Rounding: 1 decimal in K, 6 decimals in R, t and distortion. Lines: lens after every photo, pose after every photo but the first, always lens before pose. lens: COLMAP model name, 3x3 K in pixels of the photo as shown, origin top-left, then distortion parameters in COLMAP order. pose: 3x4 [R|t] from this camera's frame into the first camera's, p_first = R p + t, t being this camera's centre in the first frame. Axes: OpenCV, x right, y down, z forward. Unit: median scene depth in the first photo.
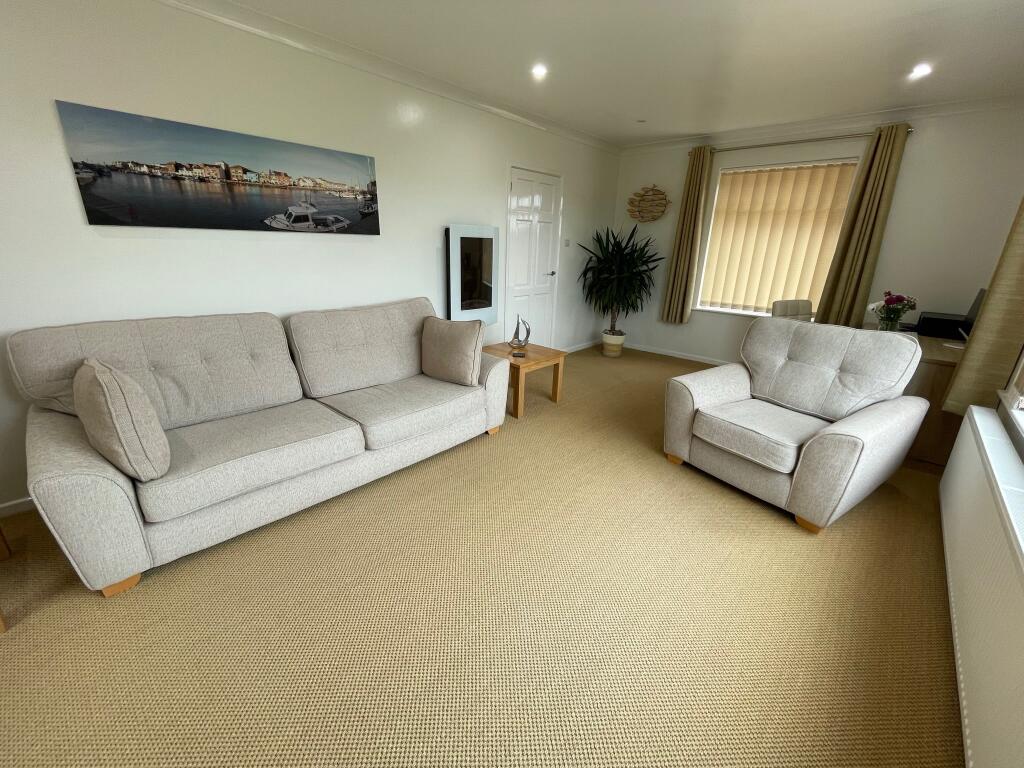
lens RADIAL K [[417.8, 0, 513.7], [0, 417.8, 381.8], [0, 0, 1]] dist [-0.000331, -0.000149]
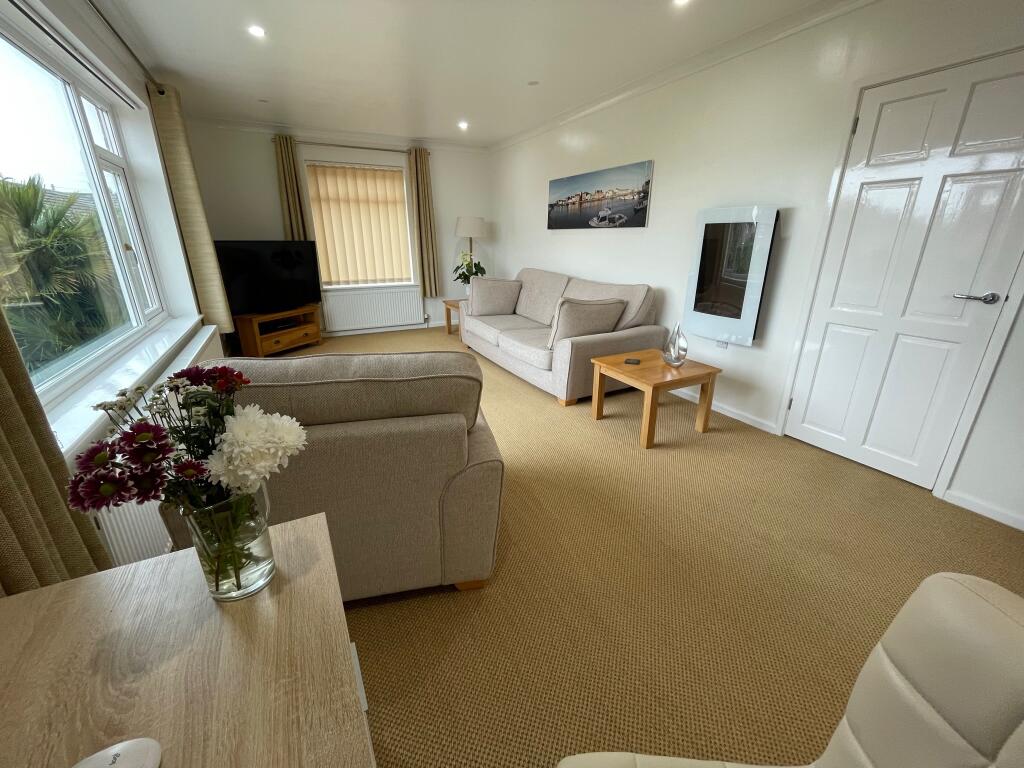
lens RADIAL K [[417.8, 0, 509.8], [0, 417.8, 381.2], [0, 0, 1]] dist [-0.000331, -0.000149]
pose [[-0.328627, 0.280788, -0.901755, 1.049068], [-0.308882, 0.870326, 0.383568, -0.335316], [0.892522, 0.404586, -0.199283, 1.164326]]
